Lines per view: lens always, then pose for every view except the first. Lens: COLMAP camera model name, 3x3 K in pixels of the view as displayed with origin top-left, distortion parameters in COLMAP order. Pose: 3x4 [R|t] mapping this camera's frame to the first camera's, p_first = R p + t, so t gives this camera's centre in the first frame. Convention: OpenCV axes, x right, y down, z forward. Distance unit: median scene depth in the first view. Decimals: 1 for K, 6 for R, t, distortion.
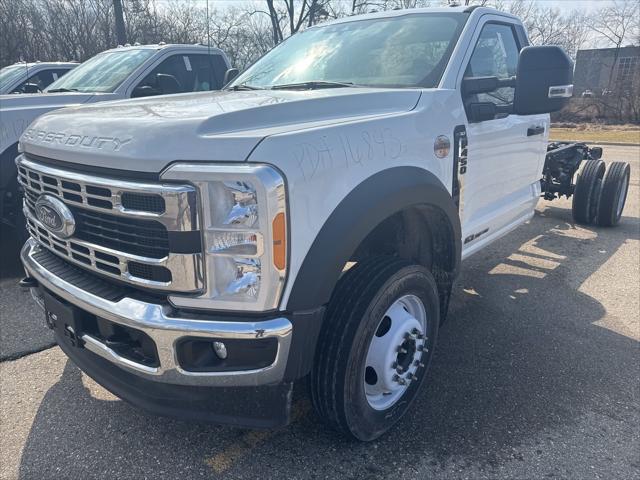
lens RADIAL K [[442.5, 0, 316.8], [0, 442.5, 242.6], [0, 0, 1]] dist [0.065857, -0.079429]
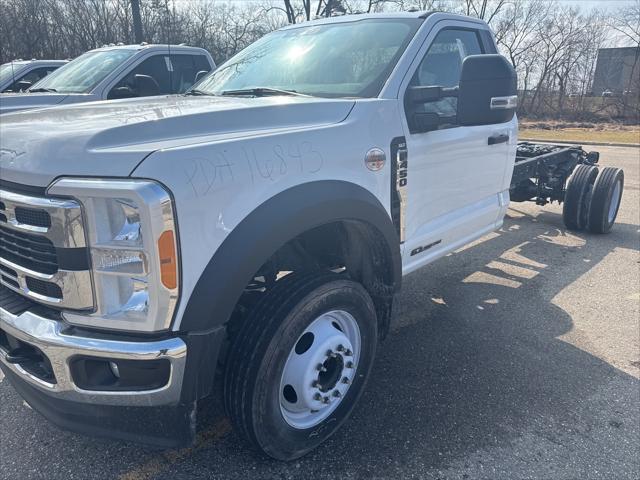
lens RADIAL K [[442.5, 0, 322.1], [0, 442.5, 240.6], [0, 0, 1]] dist [0.065857, -0.079429]
pose [[0.999569, 0.016705, -0.024160, 0.180384], [-0.016636, 0.999857, 0.003051, -0.035204], [0.024207, -0.002647, 0.999703, 0.023811]]
